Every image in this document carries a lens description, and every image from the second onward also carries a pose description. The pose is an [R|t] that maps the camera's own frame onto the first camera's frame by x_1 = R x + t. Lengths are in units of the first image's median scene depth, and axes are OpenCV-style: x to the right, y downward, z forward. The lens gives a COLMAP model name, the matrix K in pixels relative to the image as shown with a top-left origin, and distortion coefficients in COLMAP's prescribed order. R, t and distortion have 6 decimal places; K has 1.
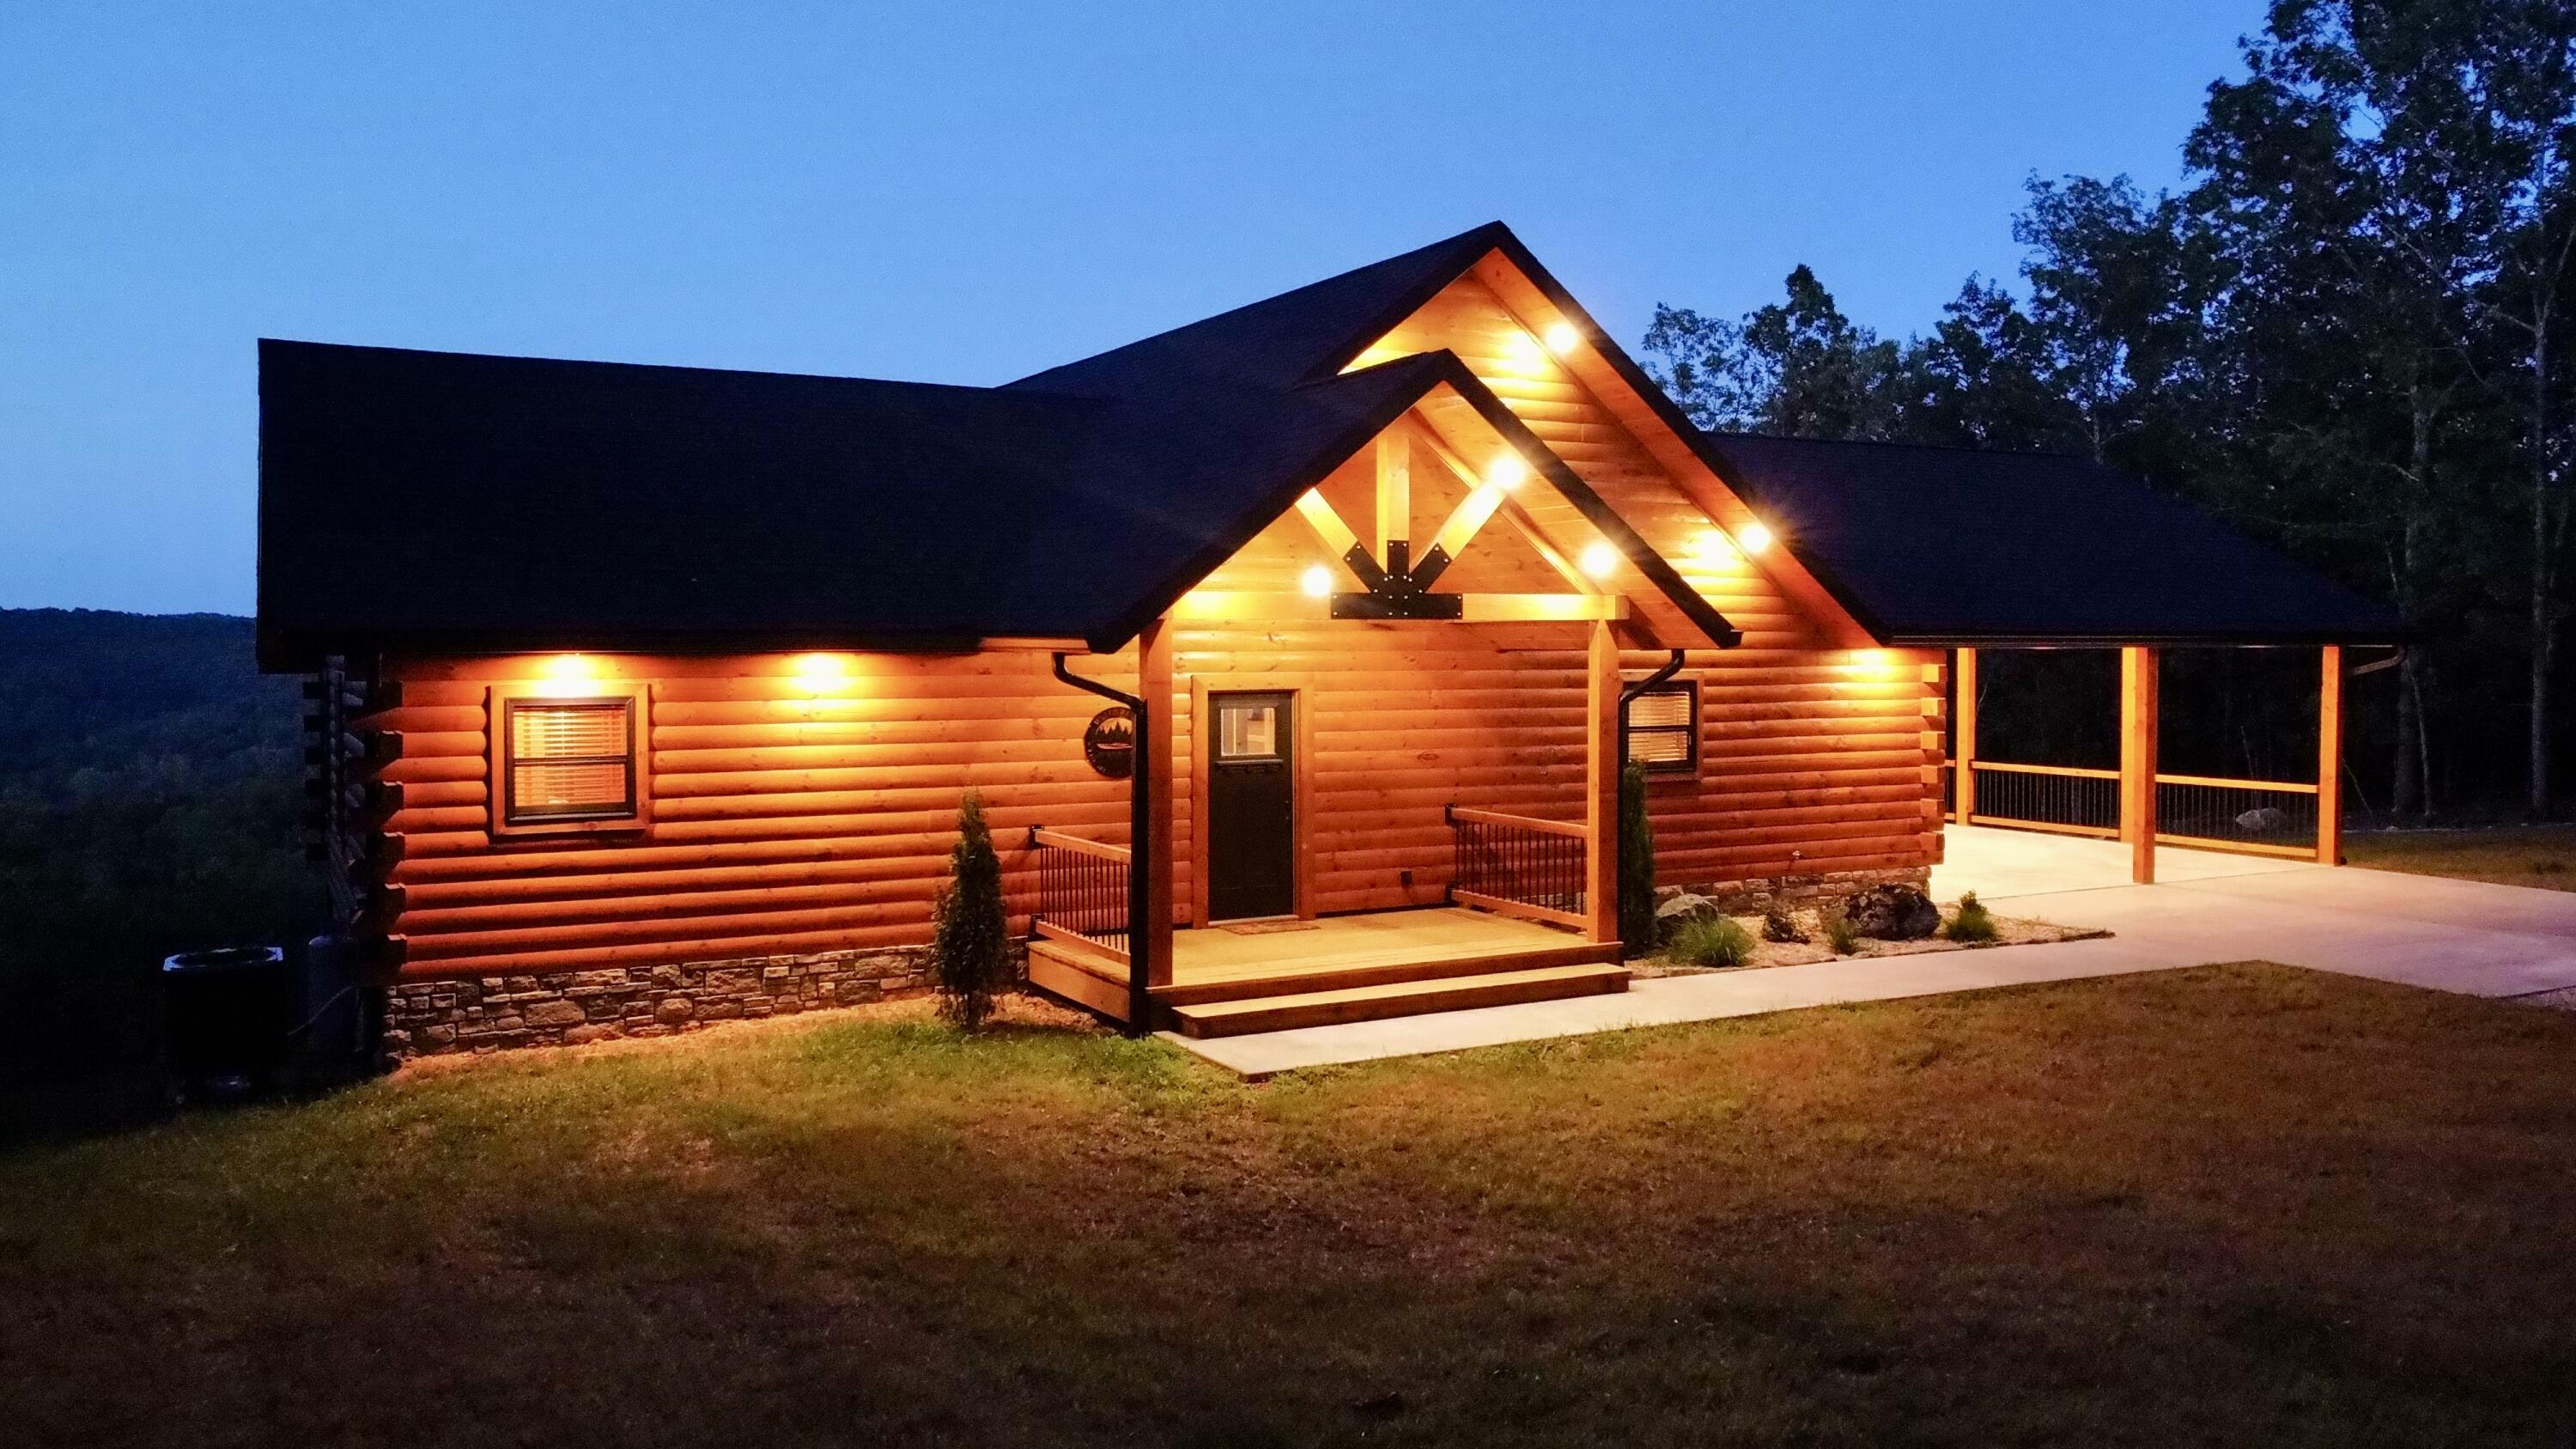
lens RADIAL K [[1963.5, 0, 1280.0], [0, 1963.5, 717.7], [0, 0, 1]] dist [0.000728, -0.005001]
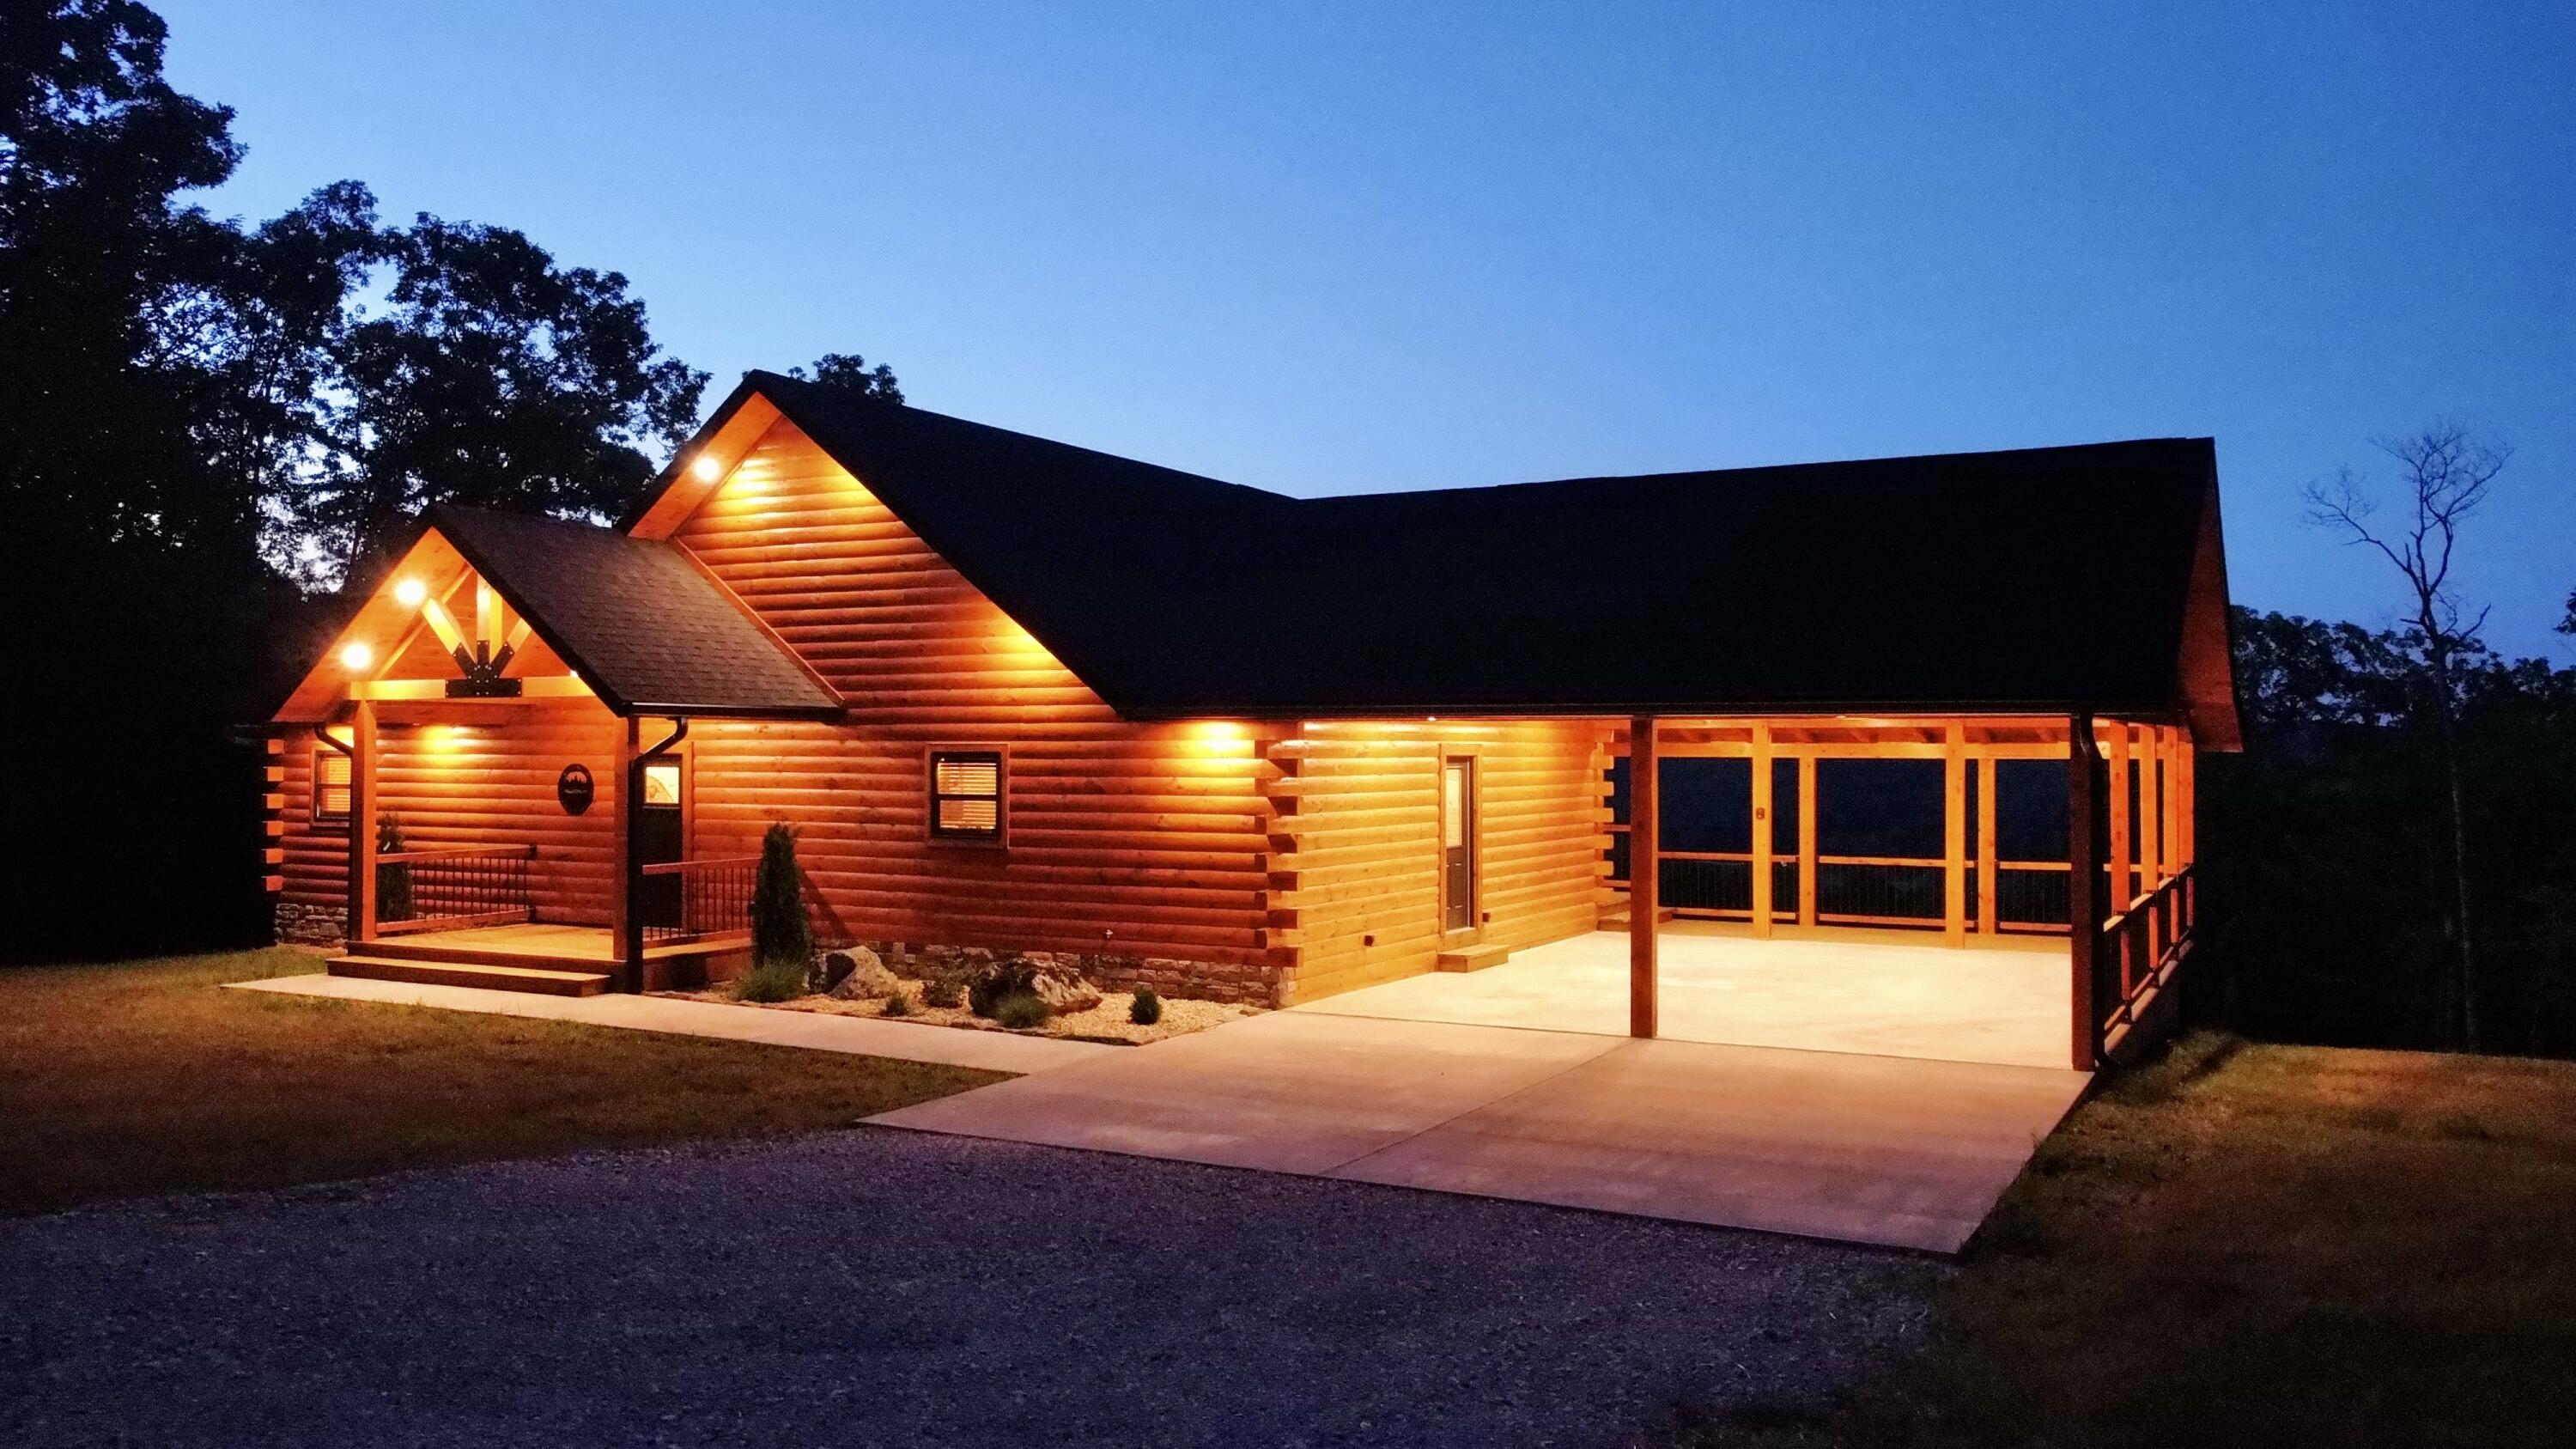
lens RADIAL K [[1963.5, 0, 1280.4], [0, 1963.5, 732.1], [0, 0, 1]] dist [0.000728, -0.005001]
pose [[0.543467, -0.002364, -0.839427, 1.310512], [-0.035629, 0.999030, -0.025881, -0.009234], [0.838674, 0.043973, 0.542855, 0.626787]]
